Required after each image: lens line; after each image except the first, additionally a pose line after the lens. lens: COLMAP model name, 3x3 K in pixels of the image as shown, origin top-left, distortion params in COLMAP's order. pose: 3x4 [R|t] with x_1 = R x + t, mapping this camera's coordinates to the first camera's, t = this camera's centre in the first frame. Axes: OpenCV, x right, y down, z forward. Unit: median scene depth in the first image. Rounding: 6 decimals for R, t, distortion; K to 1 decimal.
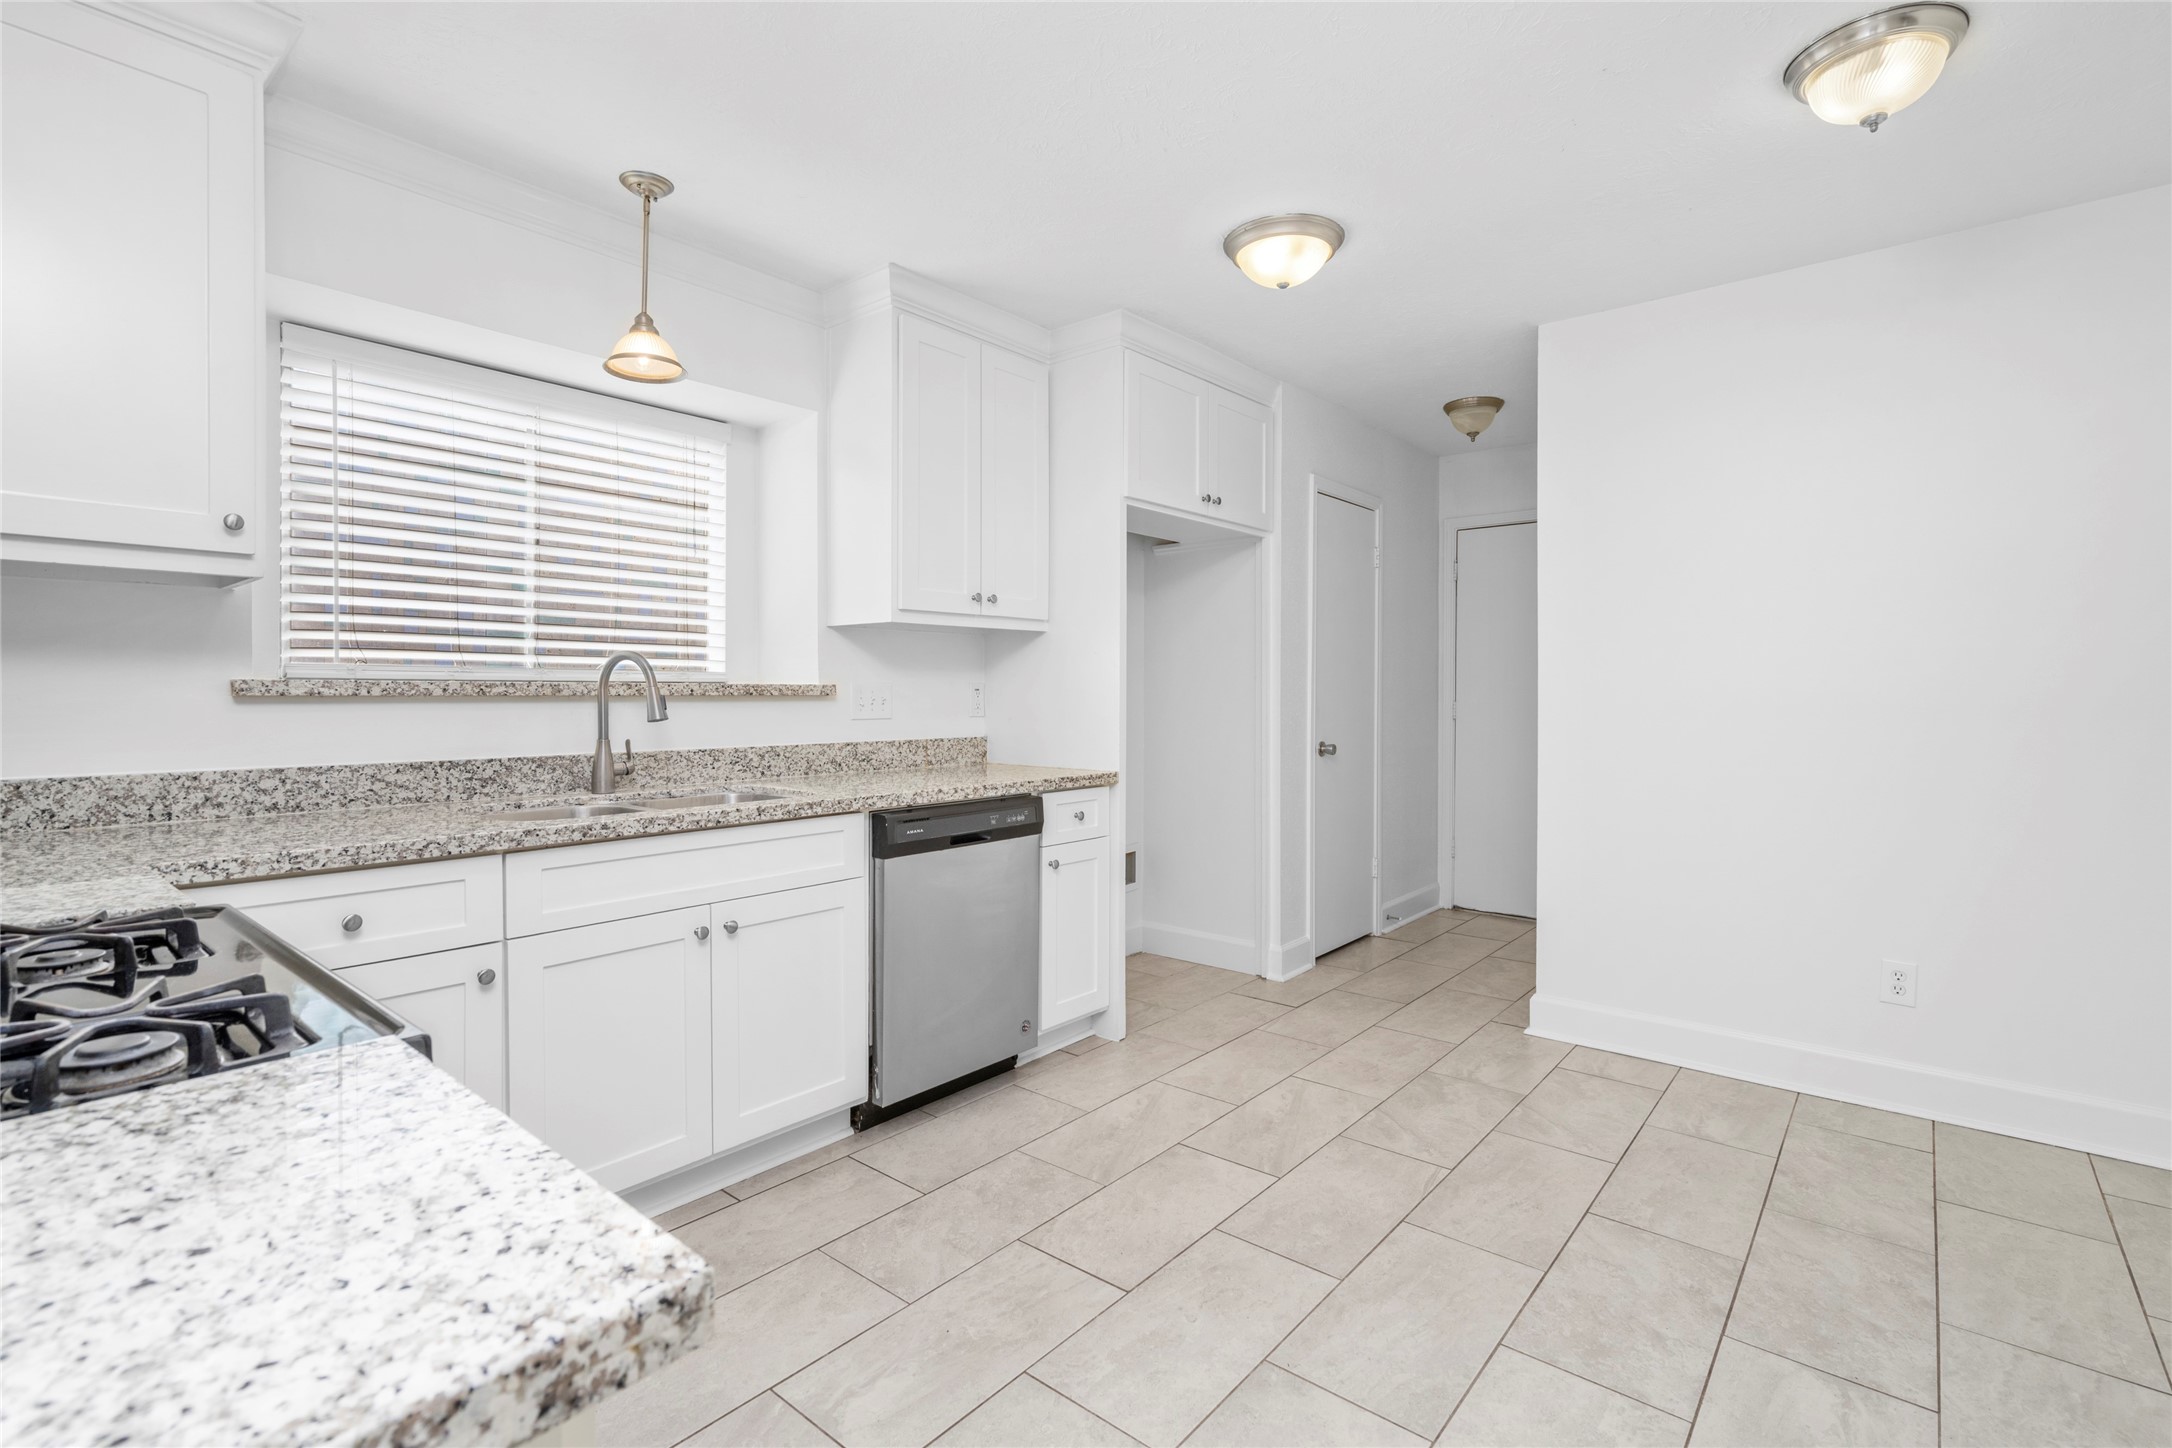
lens RADIAL K [[999.3, 0, 1088.1], [0, 999.3, 700.3], [0, 0, 1]] dist [0.000483, 0.000220]
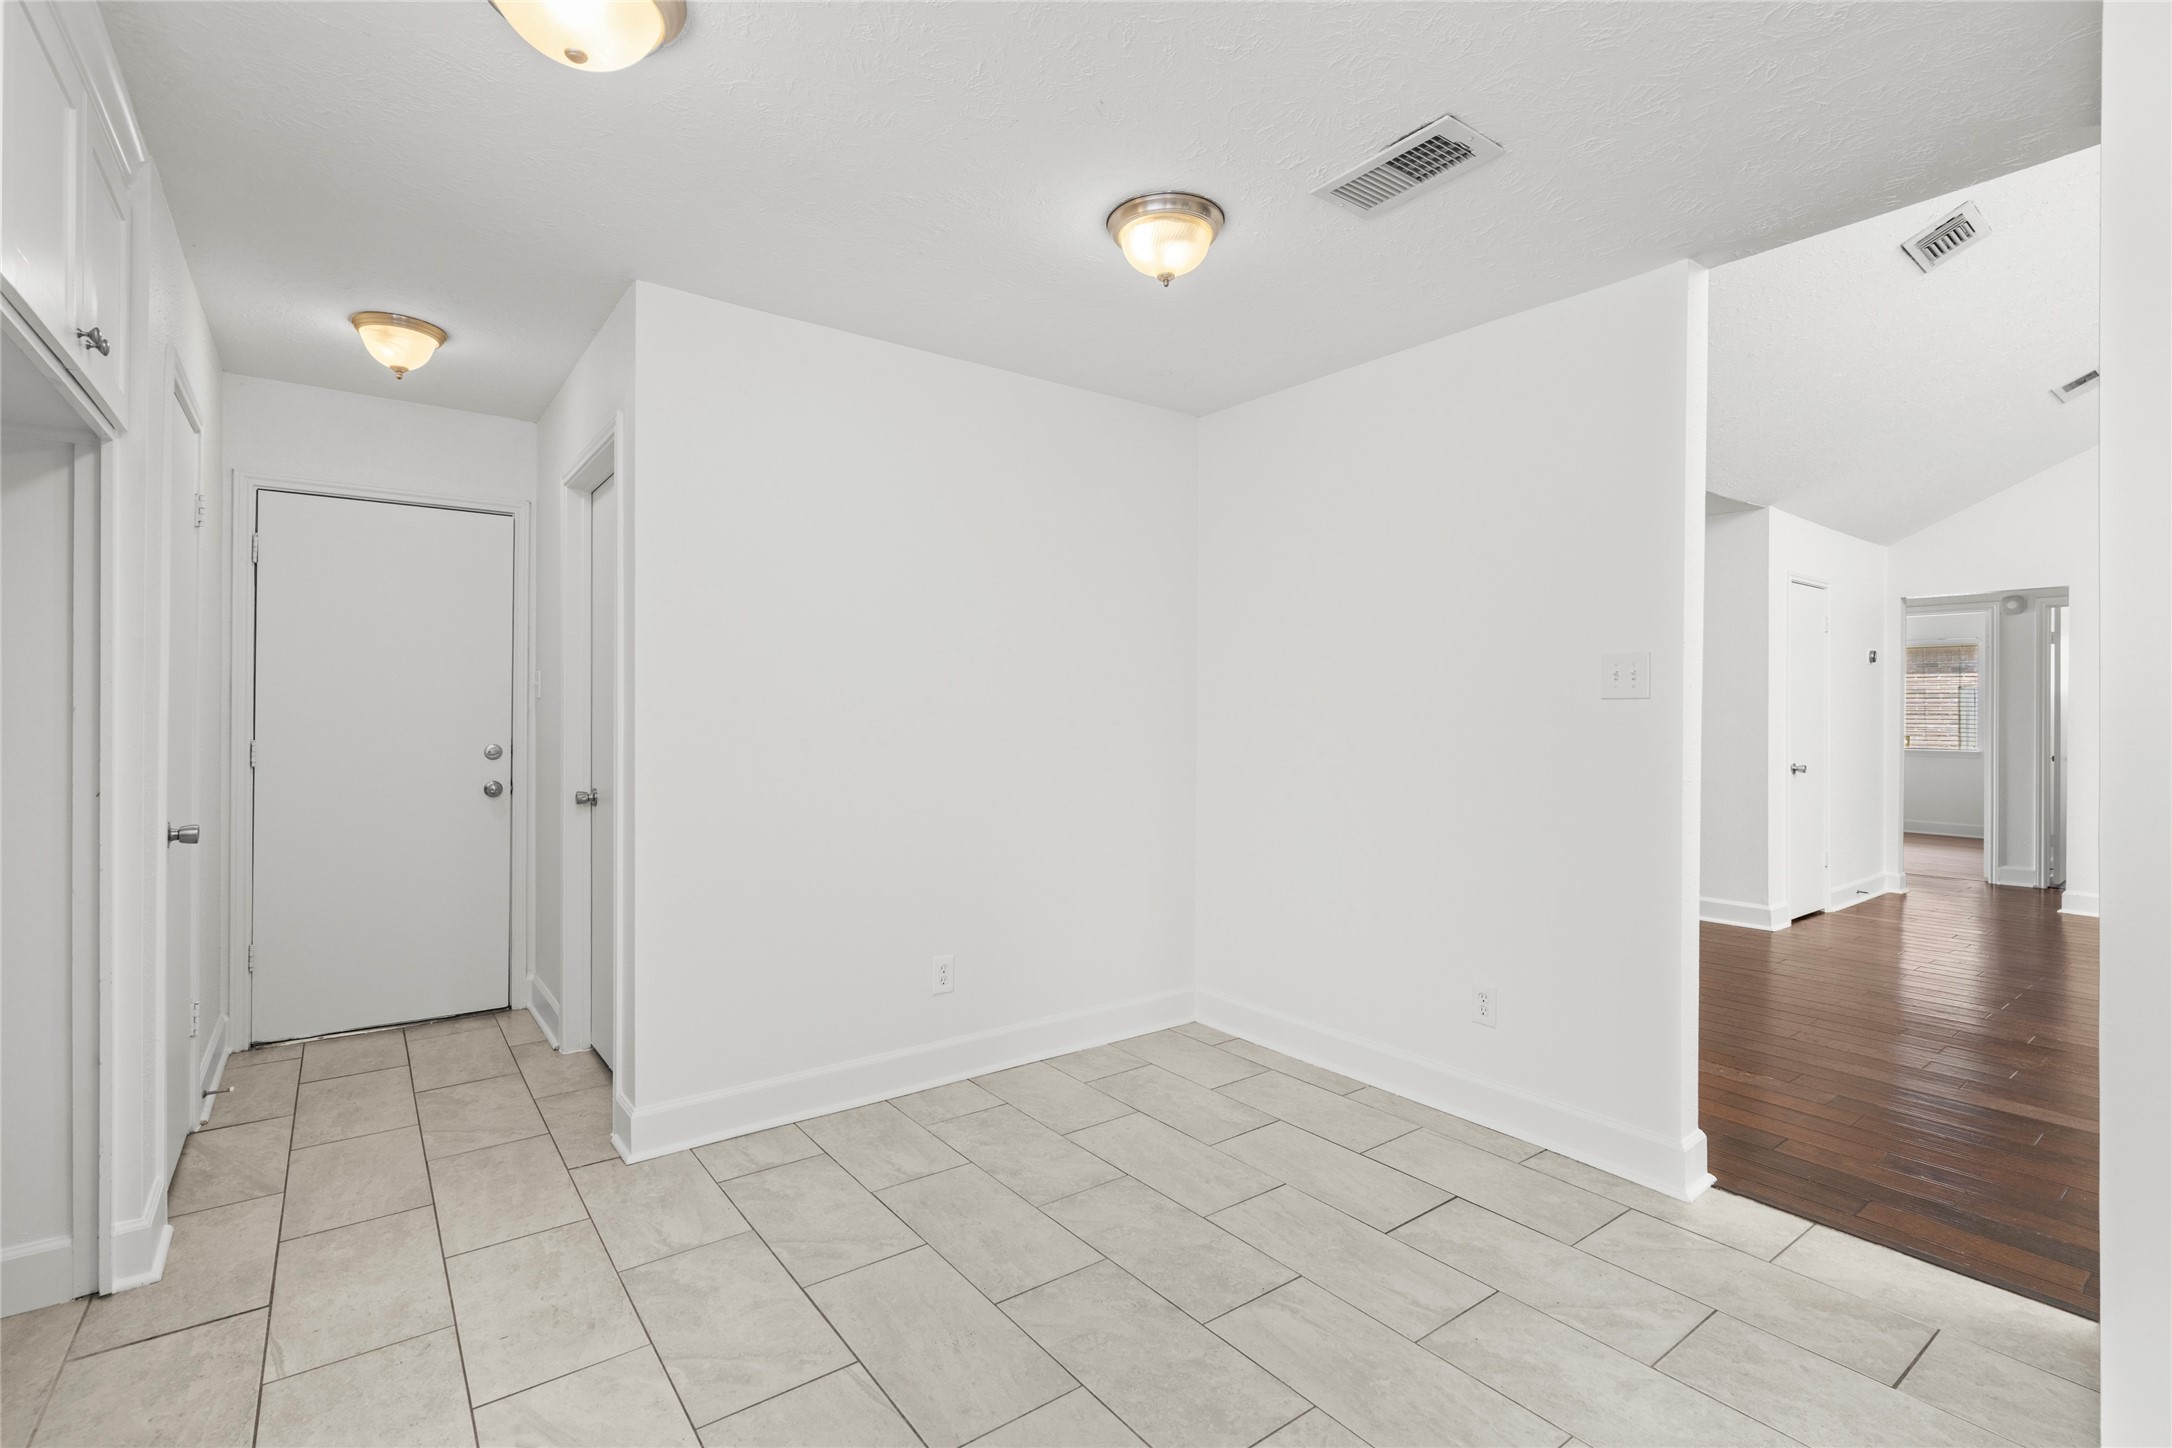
lens RADIAL K [[989.3, 0, 1083.5], [0, 989.3, 709.9], [0, 0, 1]] dist [-0.001964, 0.000507]
pose [[0.226983, 0.003006, 0.973894, -0.318412], [0.005478, 0.999975, -0.004364, -0.028055], [-0.973883, 0.006326, 0.226961, 0.606403]]
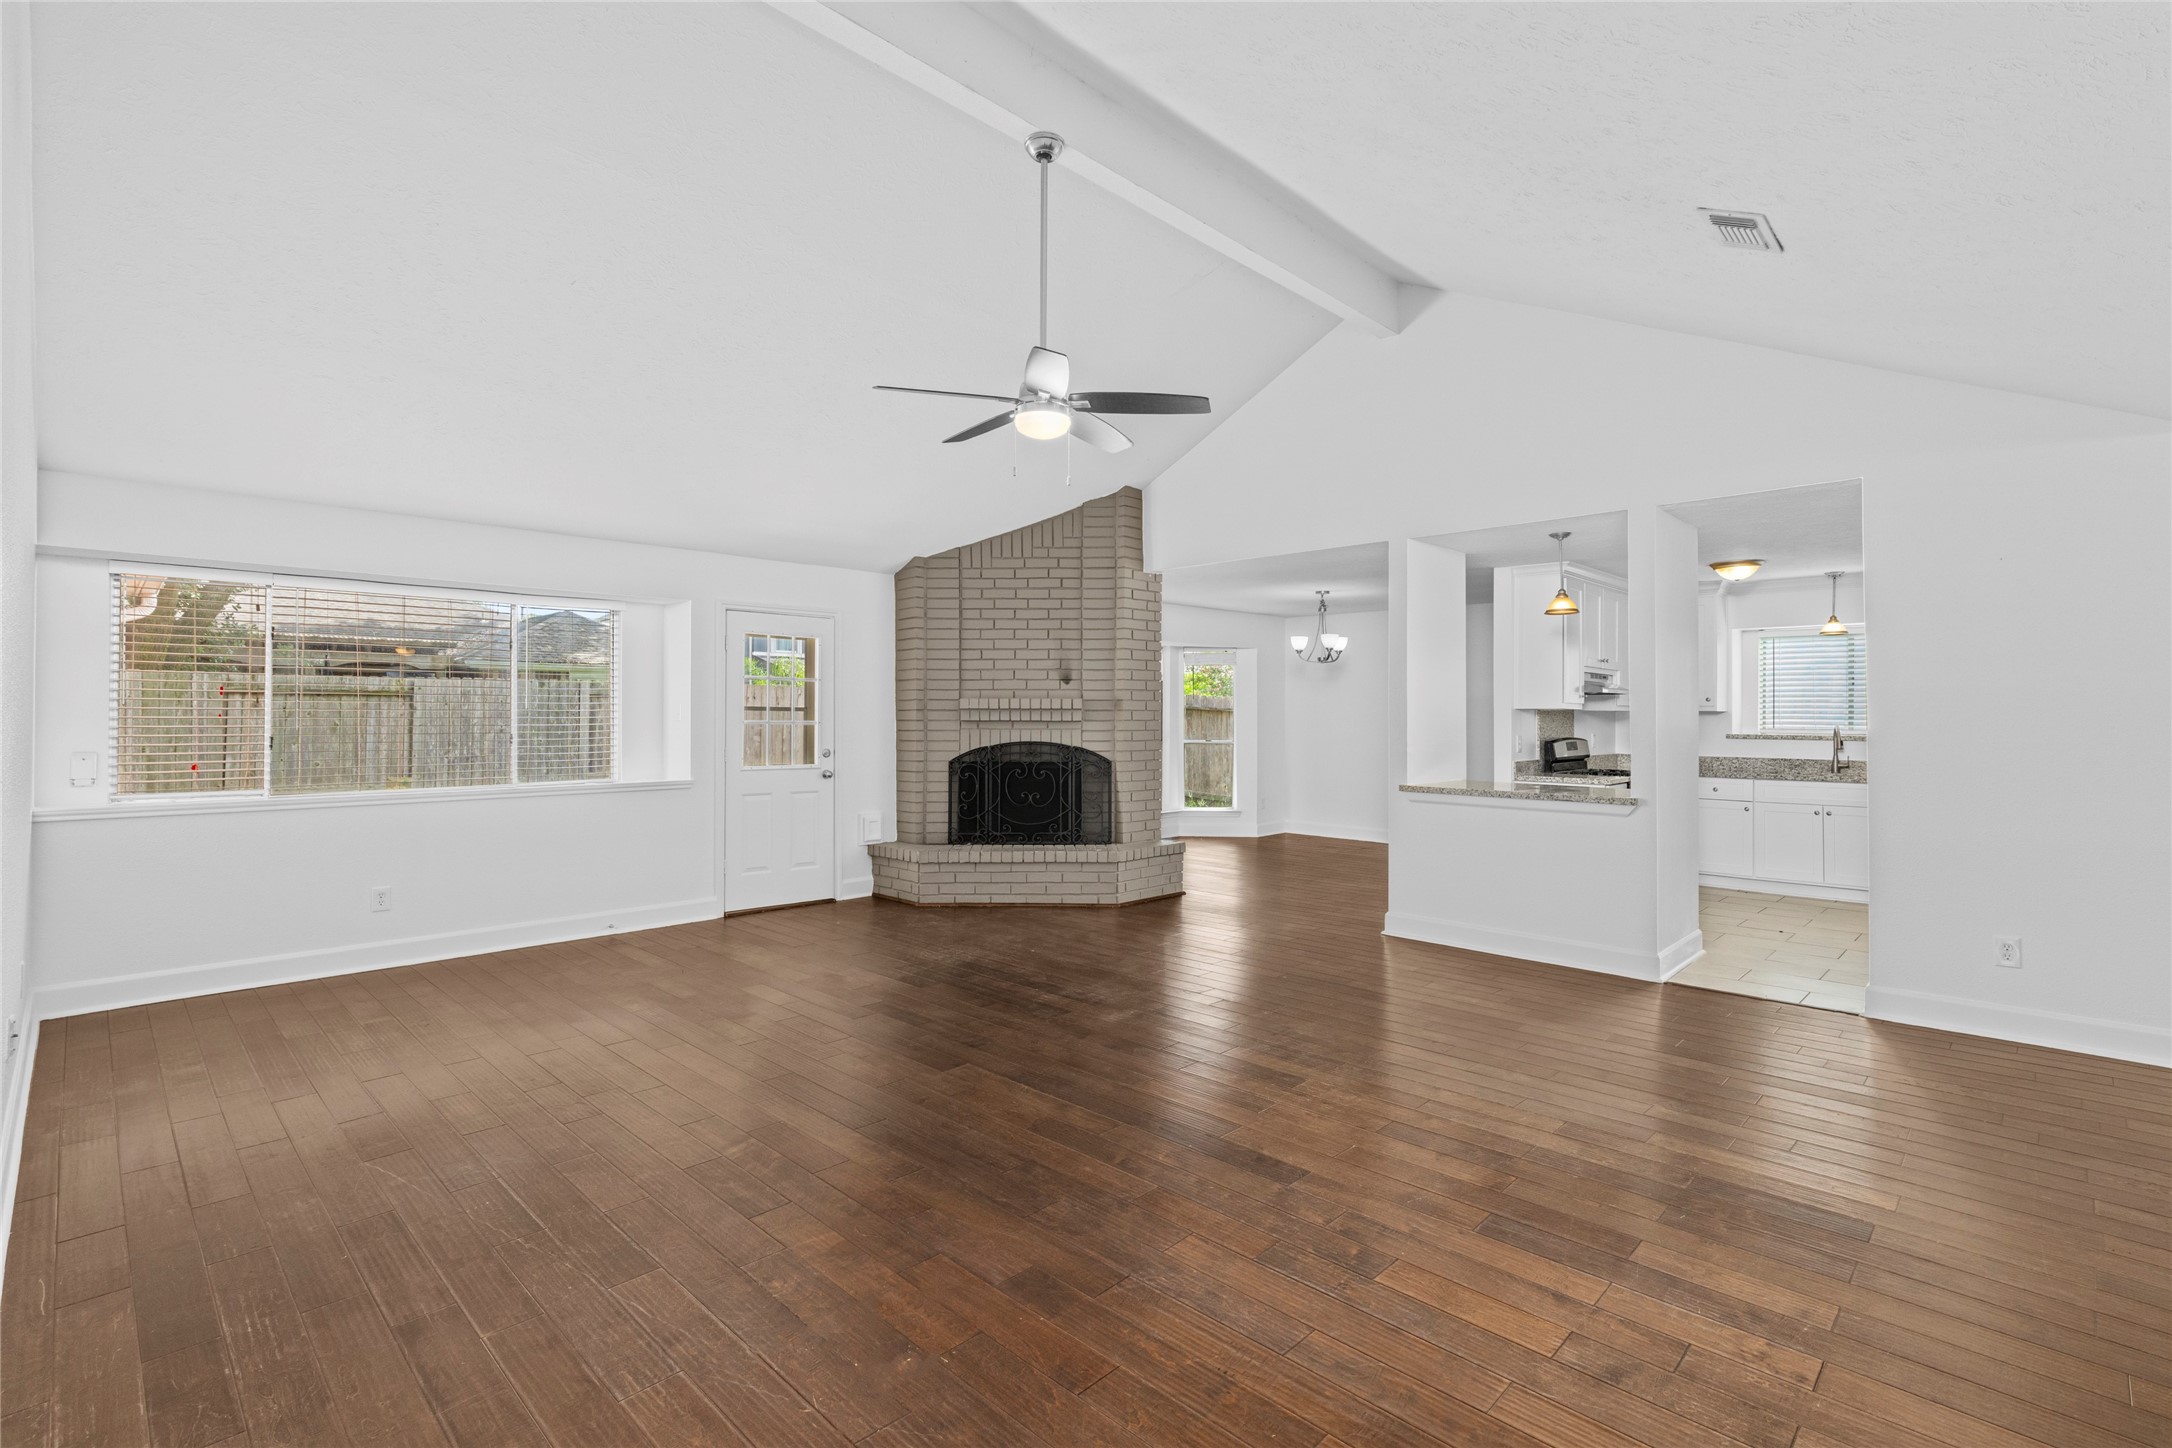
lens RADIAL K [[989.3, 0, 1083.5], [0, 989.3, 709.9], [0, 0, 1]] dist [-0.001964, 0.000507]
pose [[-0.080431, -0.007041, -0.996735, 2.569030], [-0.012764, 0.999900, -0.006033, -0.047385], [0.996678, 0.012237, -0.080513, -0.968114]]
